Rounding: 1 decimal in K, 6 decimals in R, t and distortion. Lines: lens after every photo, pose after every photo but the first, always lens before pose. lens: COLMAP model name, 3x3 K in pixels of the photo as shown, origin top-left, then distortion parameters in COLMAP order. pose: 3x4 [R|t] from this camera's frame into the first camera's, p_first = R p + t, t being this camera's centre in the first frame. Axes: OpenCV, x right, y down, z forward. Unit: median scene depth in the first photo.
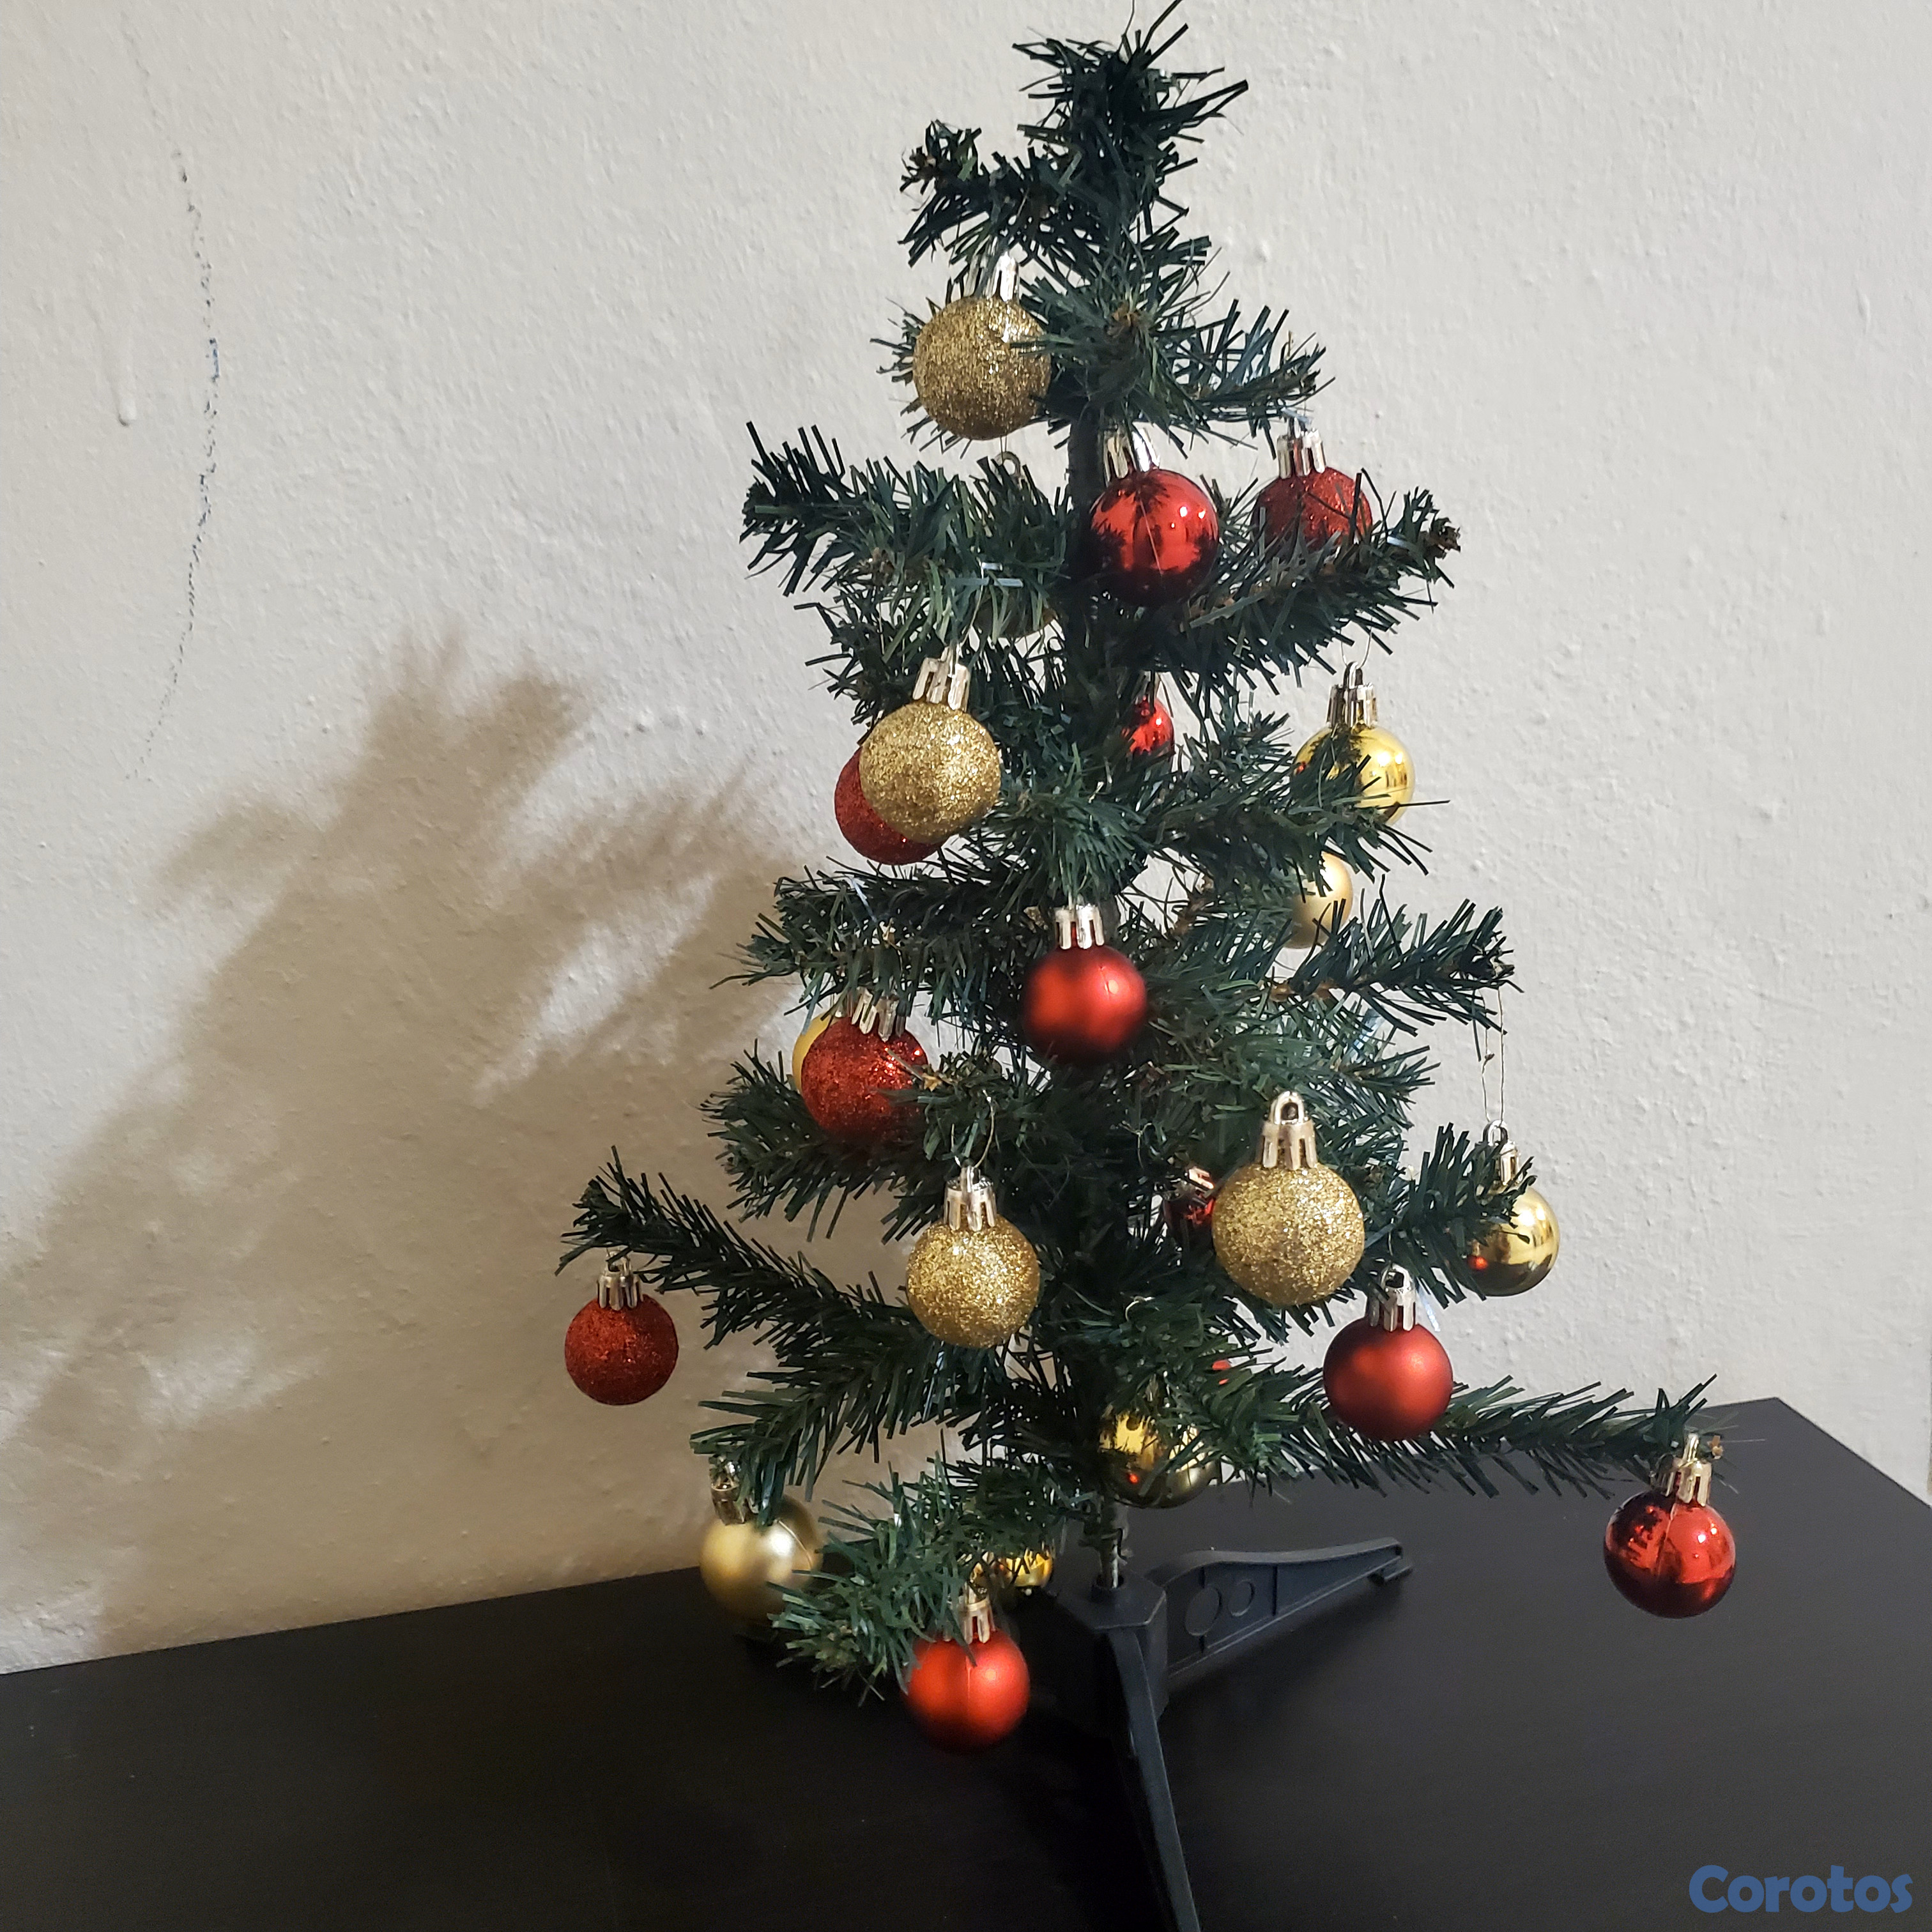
lens RADIAL K [[1929.1, 0, 969.0], [0, 1929.1, 966.5], [0, 0, 1]] dist [0.089744, -0.146992]
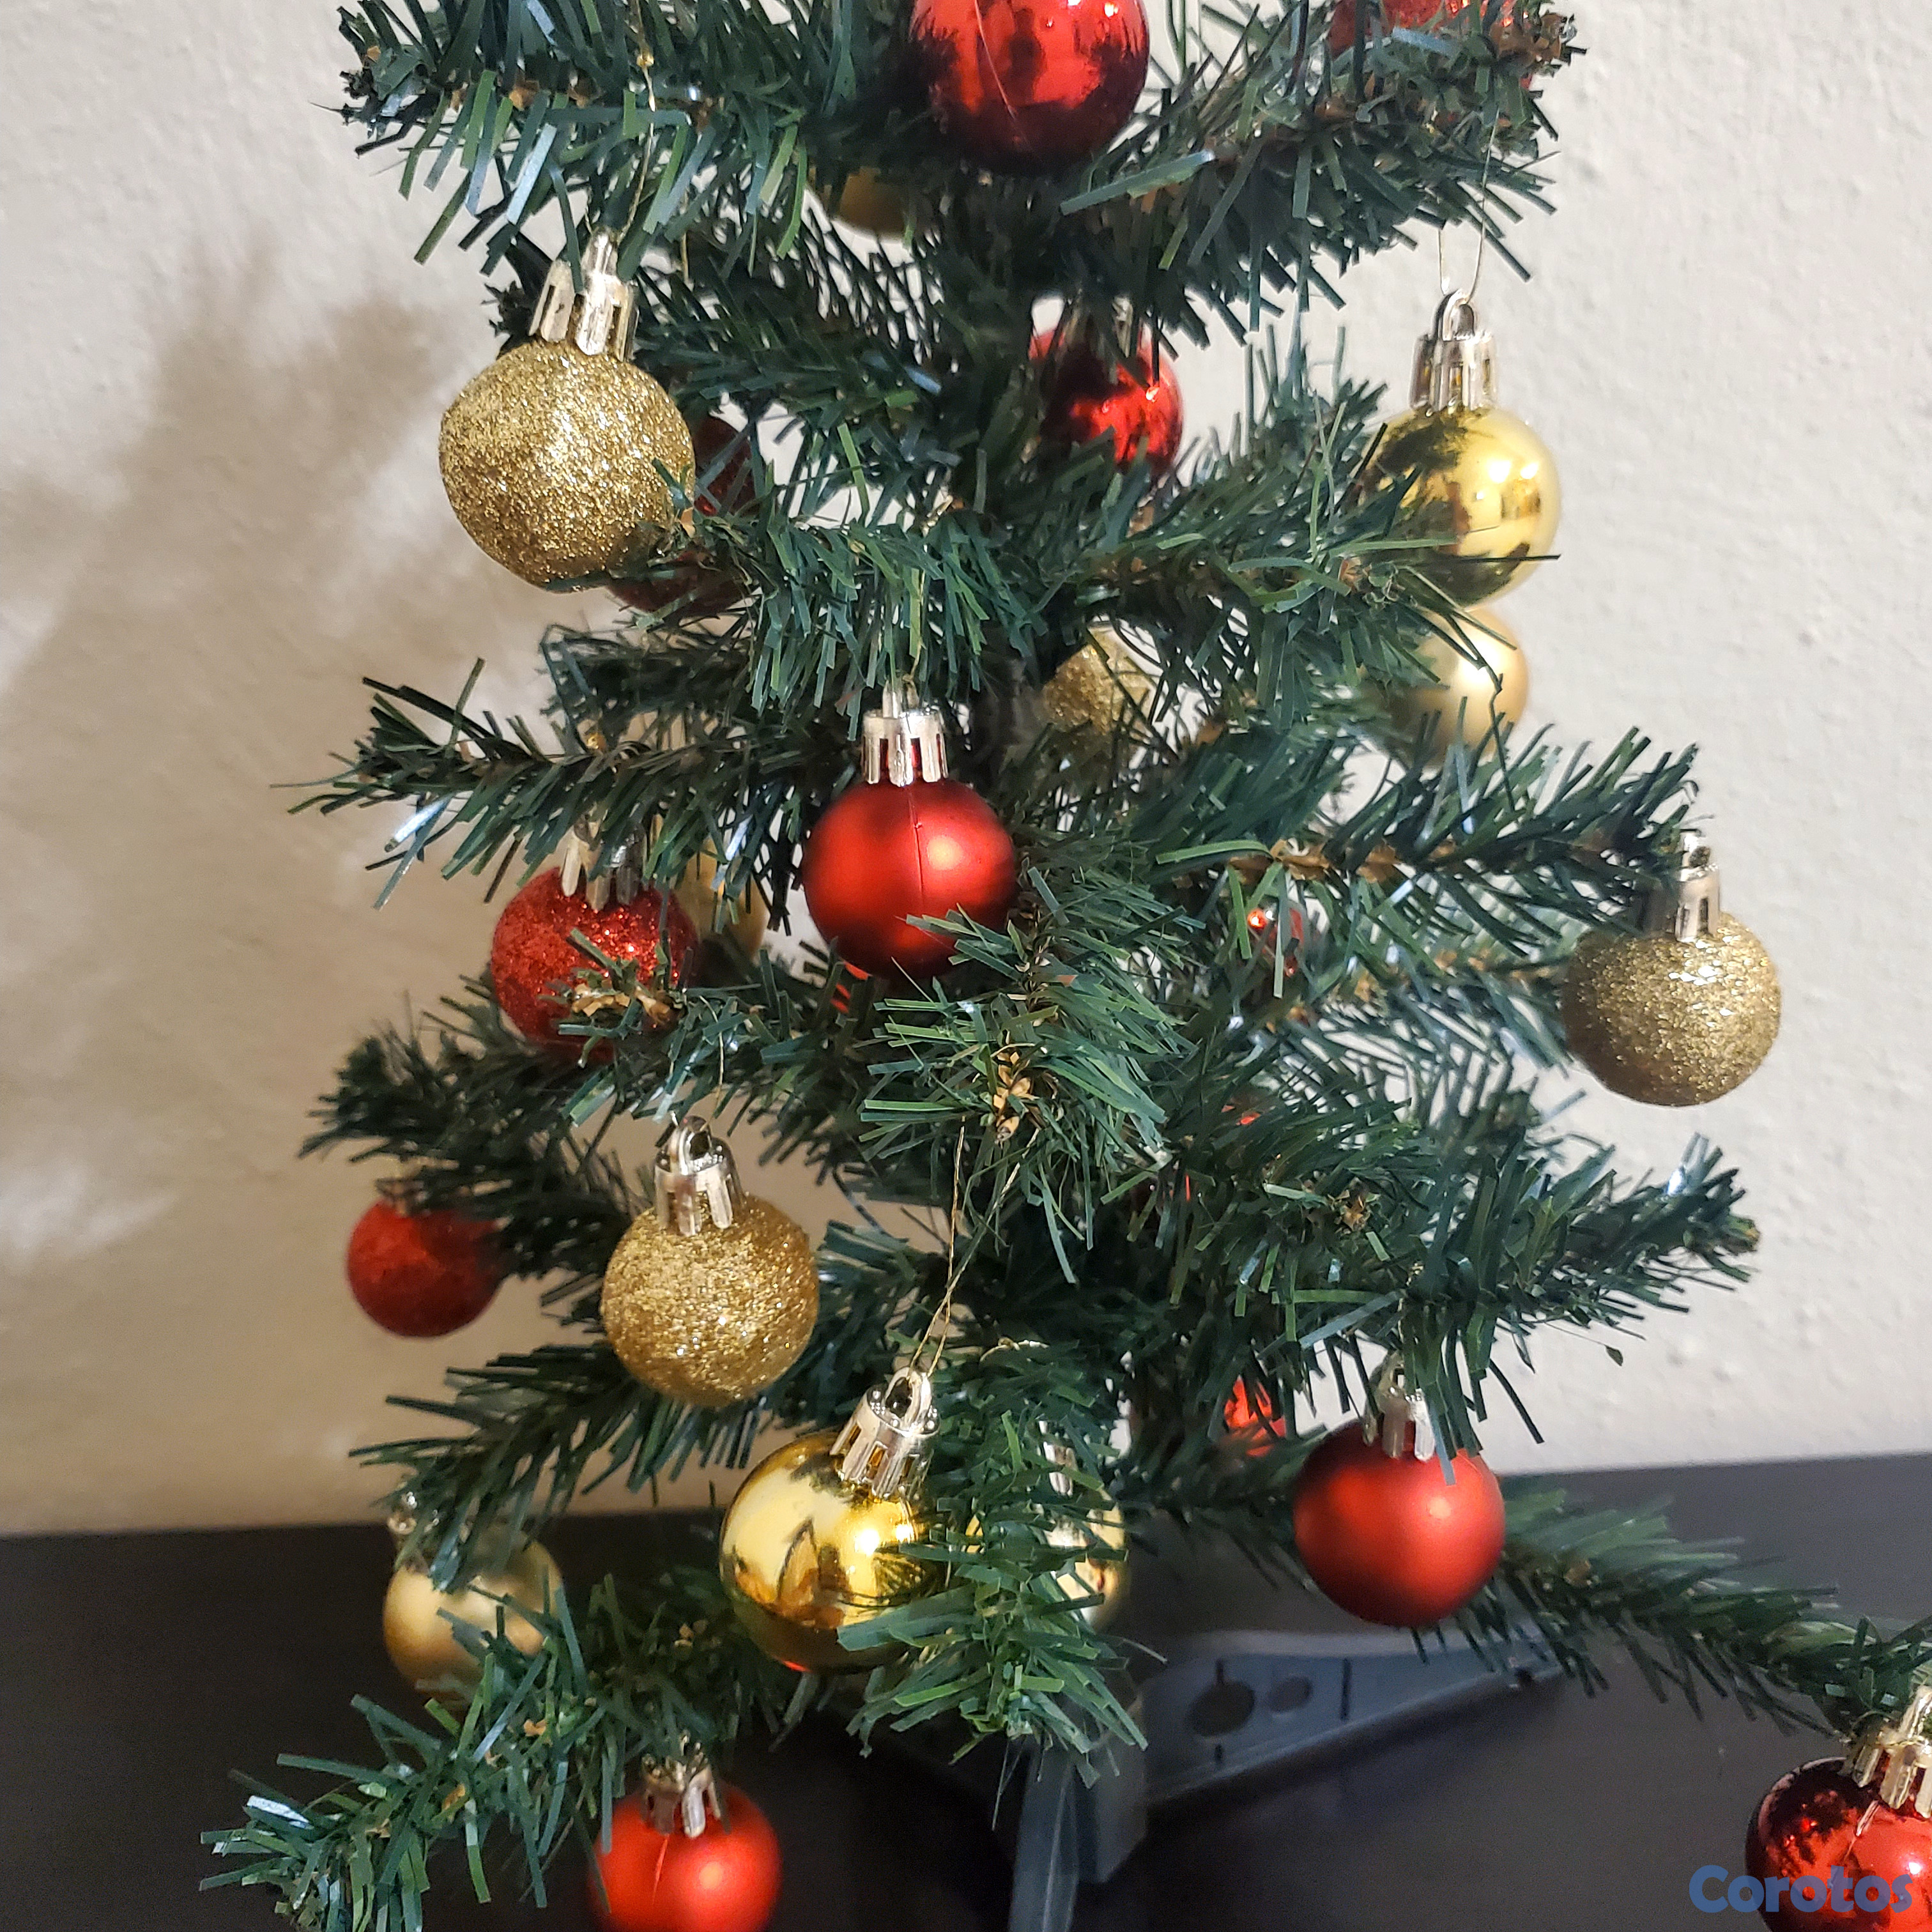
lens RADIAL K [[2028.5, 0, 995.7], [0, 2028.5, 953.0], [0, 0, 1]] dist [0.012179, -0.049514]
pose [[0.975537, 0.079374, -0.205004, 0.166862], [-0.049120, 0.987667, 0.148665, -0.039679], [0.214276, -0.134958, 0.967405, 0.308206]]
